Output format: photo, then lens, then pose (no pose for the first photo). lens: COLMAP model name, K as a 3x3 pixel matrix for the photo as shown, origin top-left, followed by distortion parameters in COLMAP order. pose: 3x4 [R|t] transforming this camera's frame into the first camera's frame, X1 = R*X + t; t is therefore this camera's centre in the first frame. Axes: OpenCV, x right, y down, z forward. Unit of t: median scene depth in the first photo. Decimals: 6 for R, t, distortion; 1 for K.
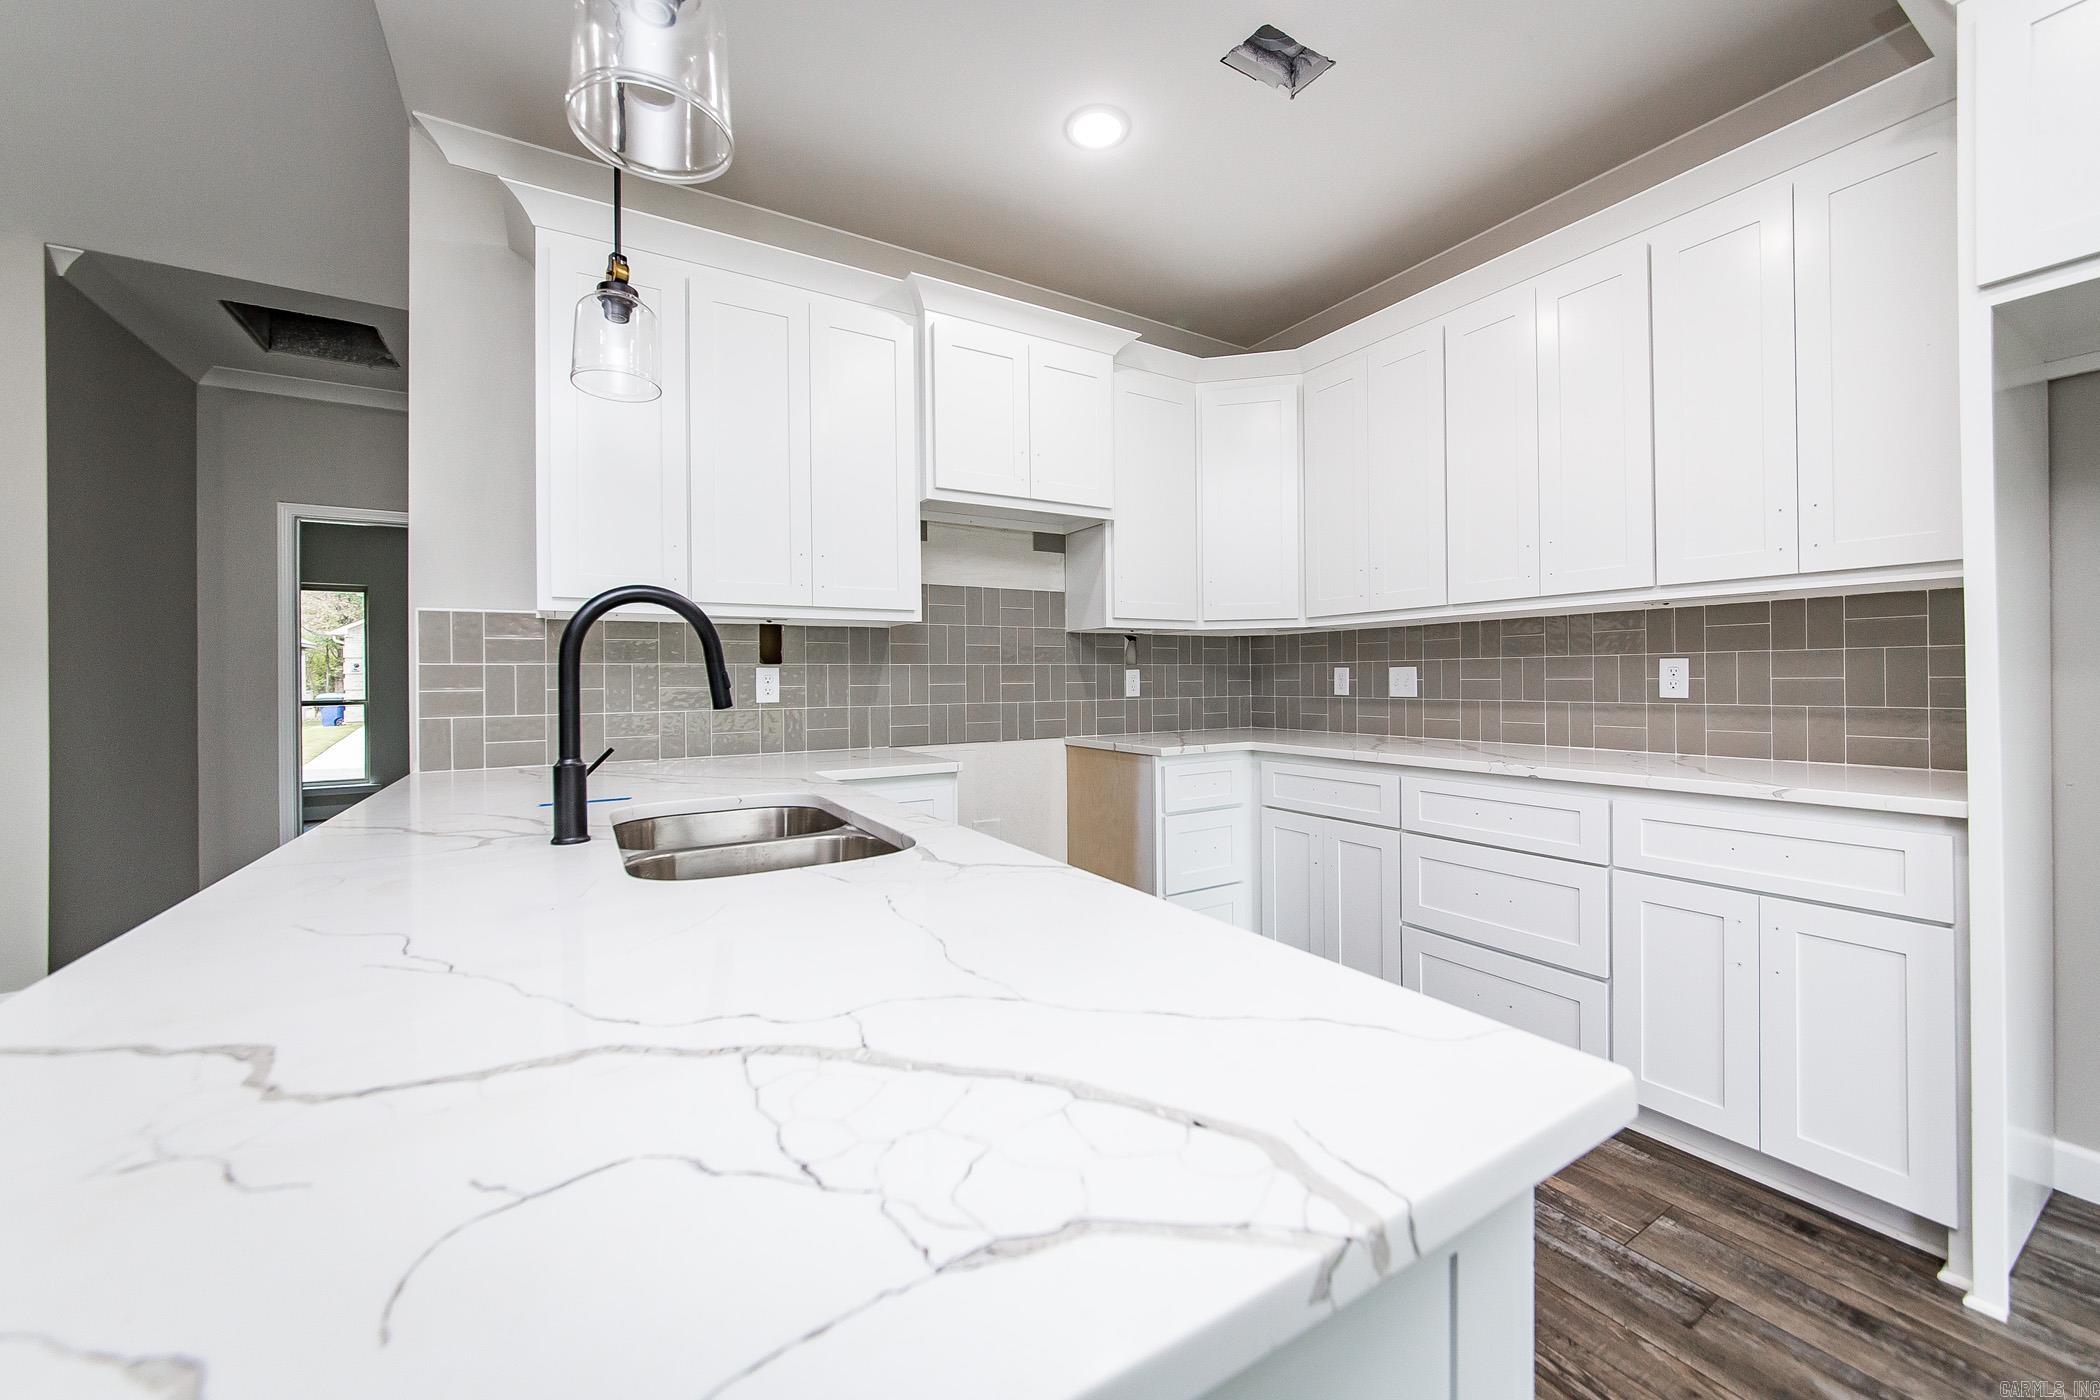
lens RADIAL K [[796.8, 0, 1056.4], [0, 796.8, 676.2], [0, 0, 1]] dist [-0.008253, -0.000122]
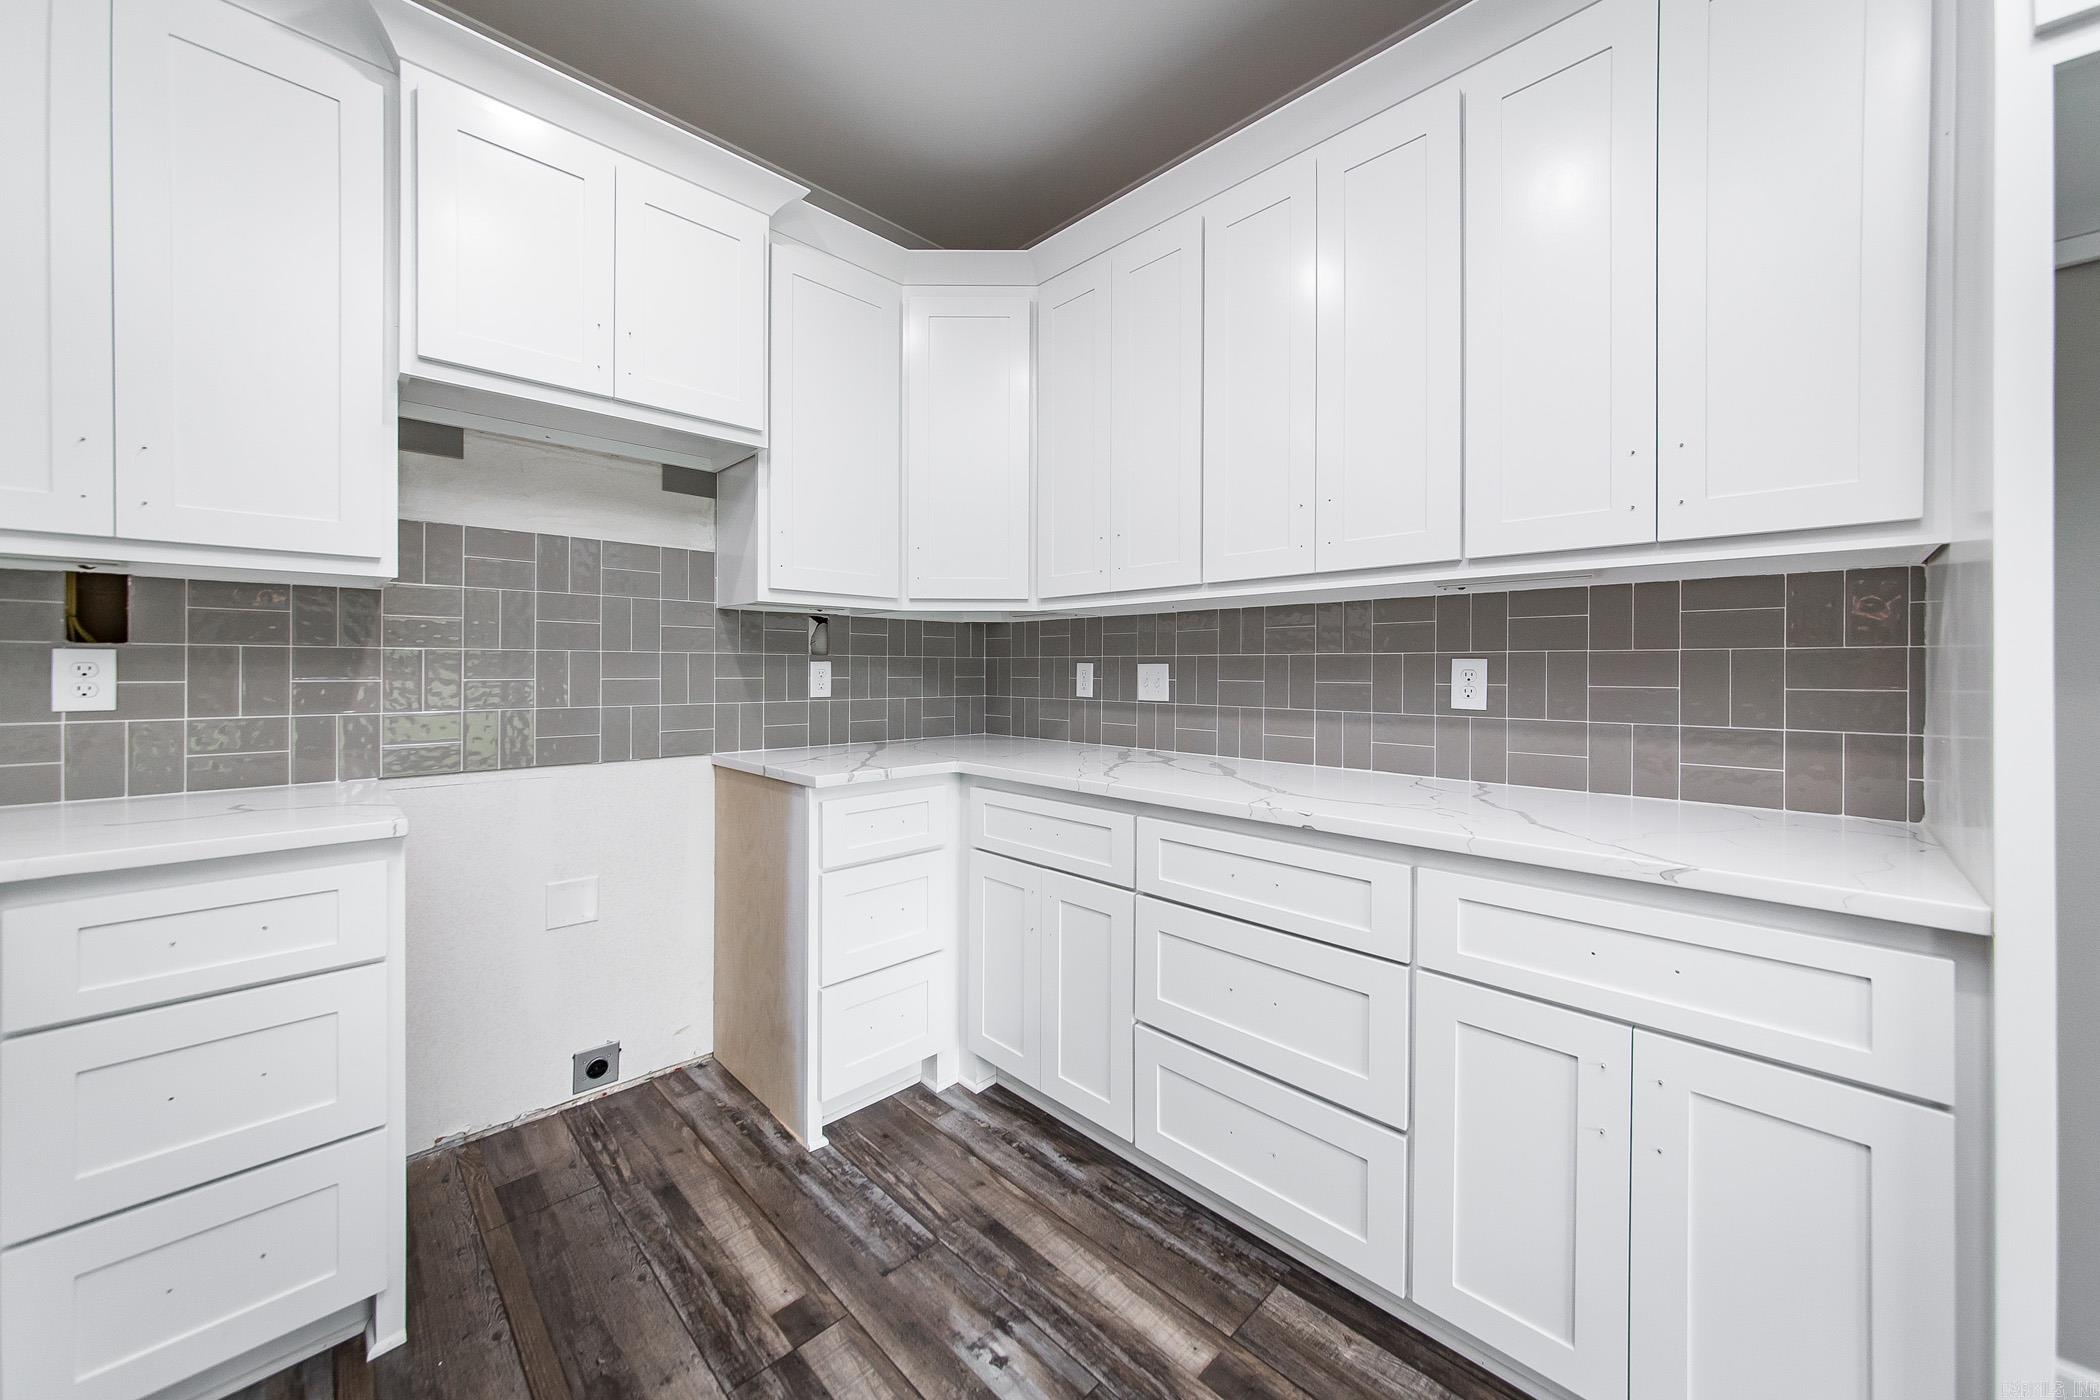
lens RADIAL K [[762.2, 0, 1035.8], [0, 762.2, 670.0], [0, 0, 1]] dist [-0.000897, -0.000219]
pose [[0.975022, 0.012804, 0.221739, 0.156441], [-0.013715, 0.999903, 0.002566, -0.005736], [-0.221685, -0.005542, 0.975103, 0.288317]]
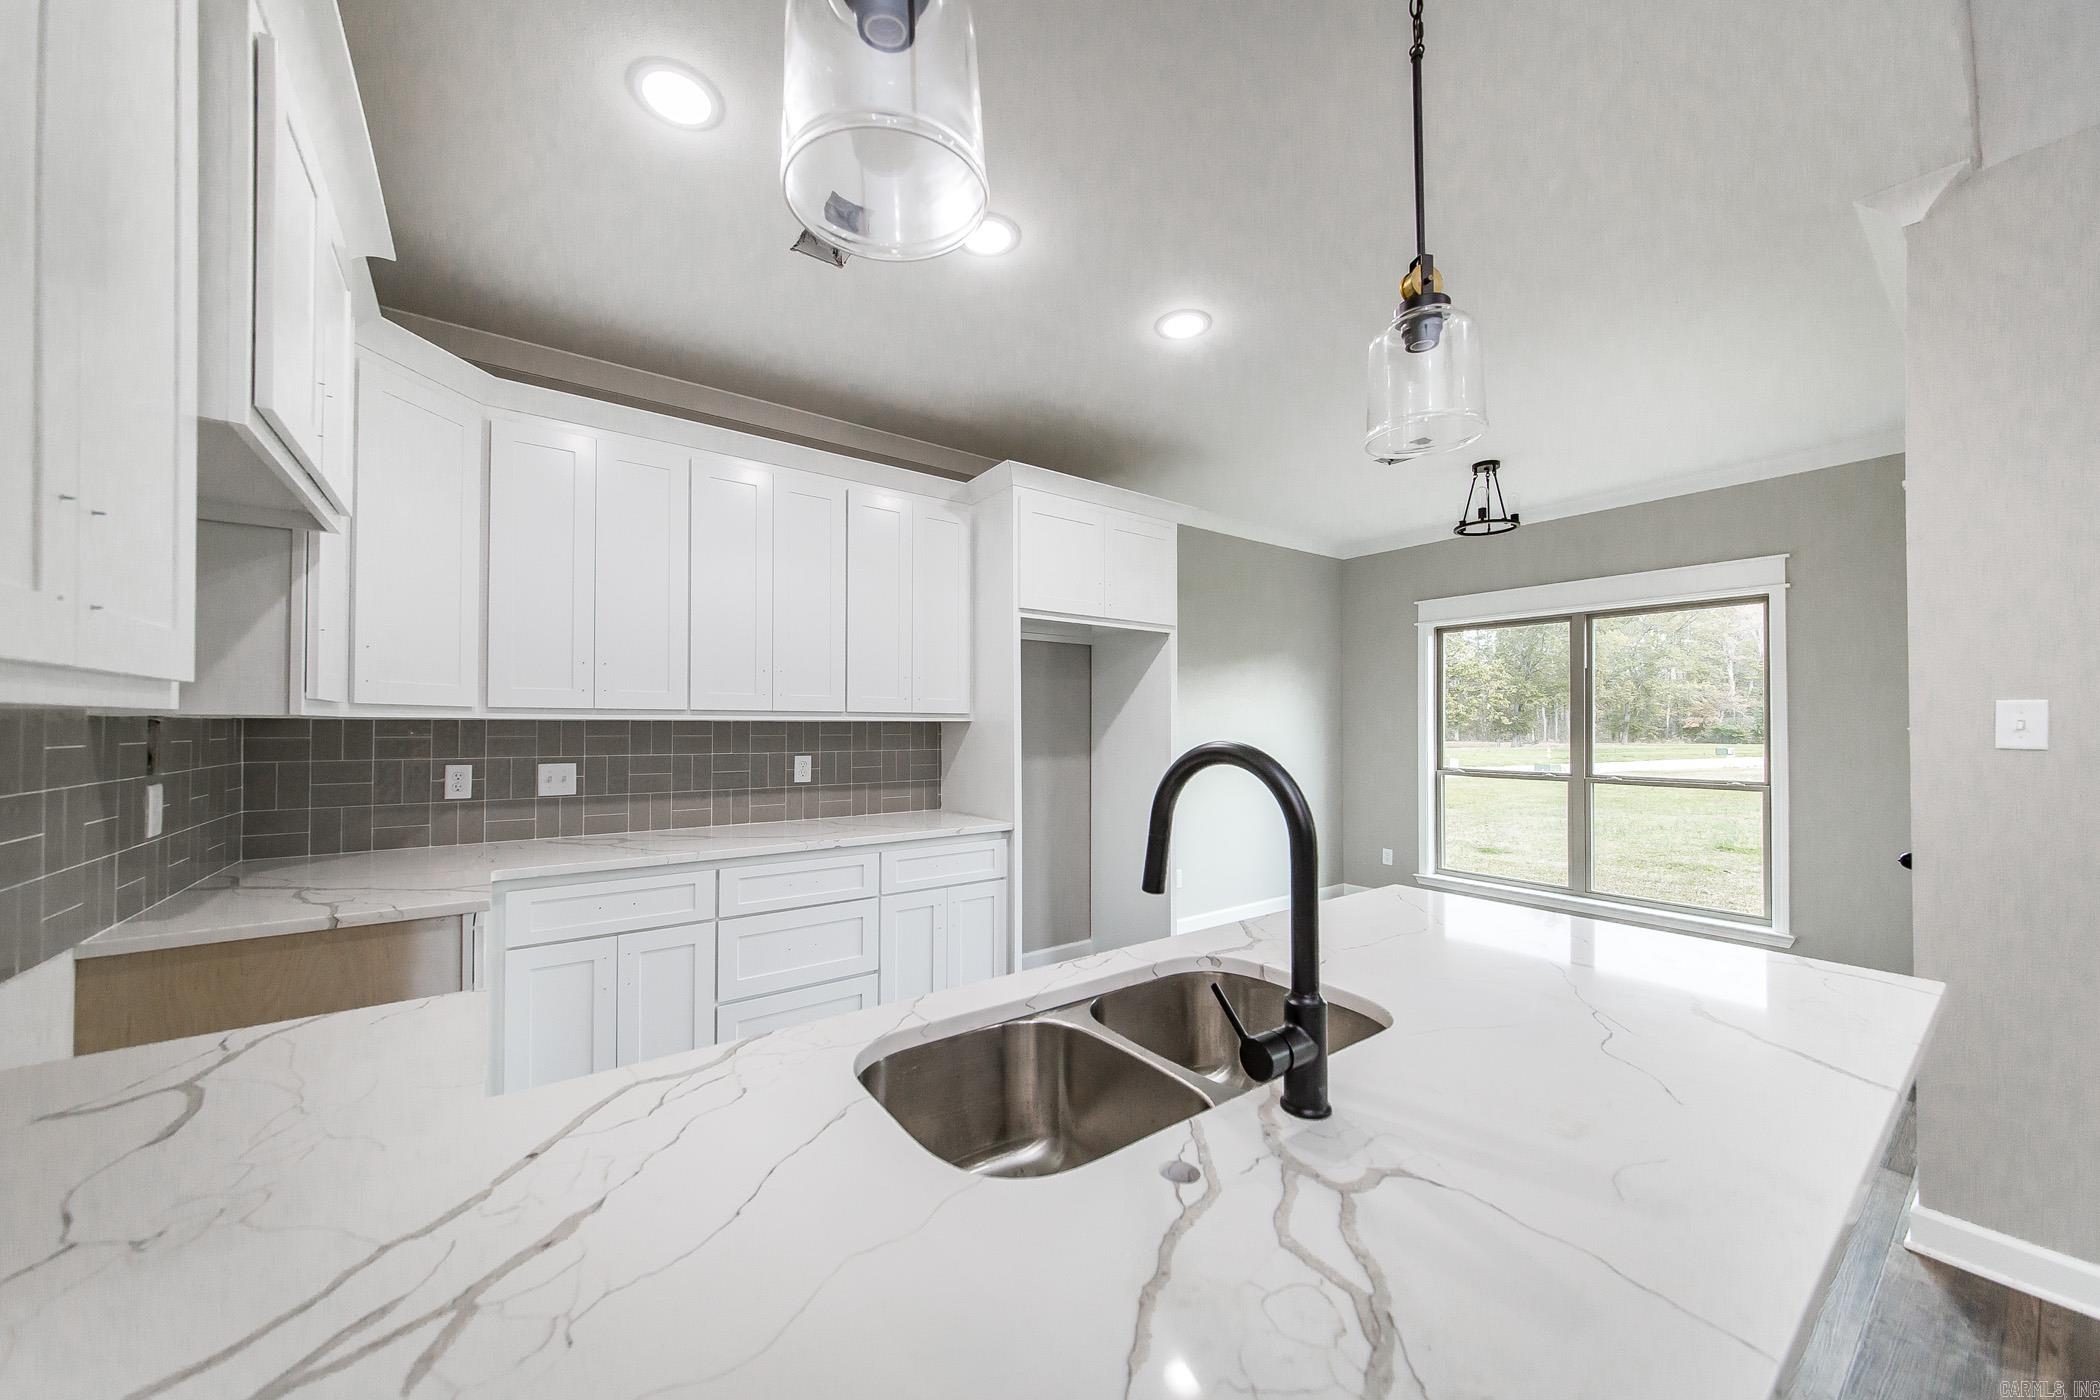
lens RADIAL K [[744.1, 0, 1044.3], [0, 744.1, 706.9], [0, 0, 1]] dist [-0.000882, -0.000130]
pose [[-0.087241, 0.035140, 0.995567, -0.519316], [-0.004001, 0.999357, -0.035625, -0.052061], [-0.996179, -0.007091, -0.087044, 0.530505]]
